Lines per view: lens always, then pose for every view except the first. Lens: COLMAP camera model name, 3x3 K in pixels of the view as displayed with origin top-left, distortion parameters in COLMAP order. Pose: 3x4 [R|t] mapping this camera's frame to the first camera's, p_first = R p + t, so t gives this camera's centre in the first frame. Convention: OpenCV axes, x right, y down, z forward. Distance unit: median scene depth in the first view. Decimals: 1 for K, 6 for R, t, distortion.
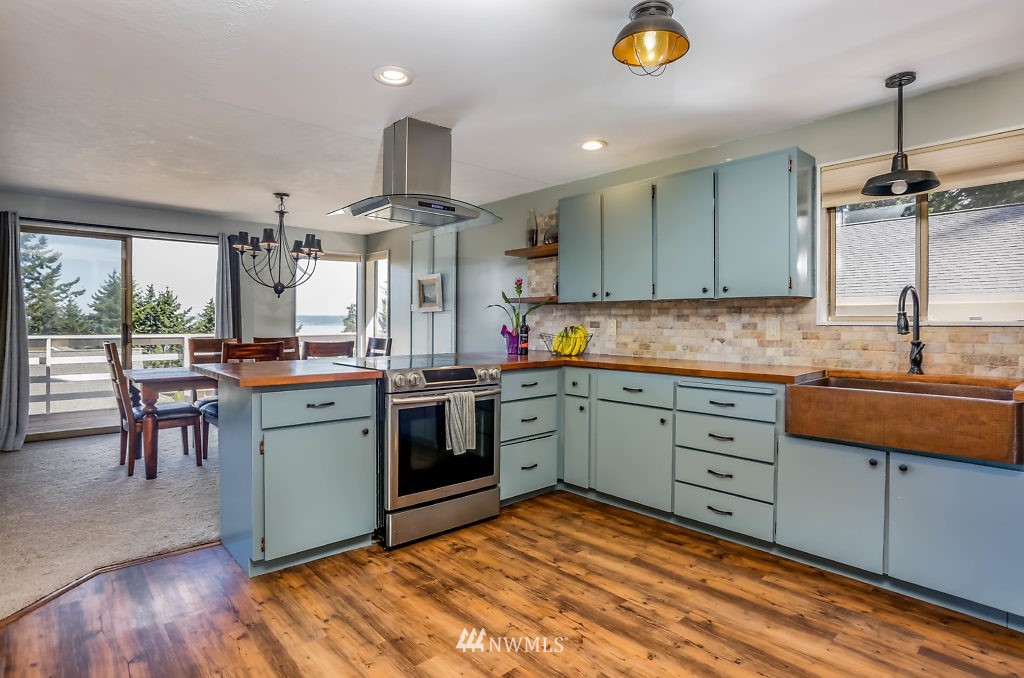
lens RADIAL K [[537.6, 0, 527.0], [0, 537.6, 327.6], [0, 0, 1]] dist [-0.029586, 0.013527]
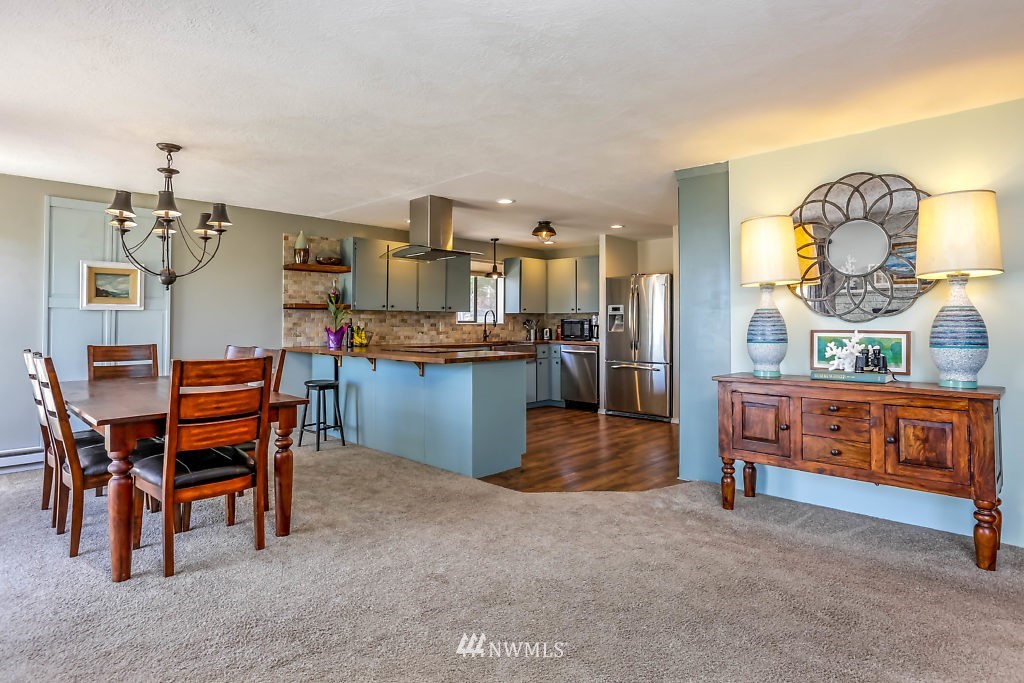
lens RADIAL K [[549.0, 0, 508.1], [0, 549.0, 319.3], [0, 0, 1]] dist [-0.033599, 0.016529]
pose [[-0.071523, 0.003761, 0.997432, -2.109306], [0.008307, 0.999960, -0.003175, -0.019633], [-0.997404, 0.008058, -0.071552, 1.042507]]
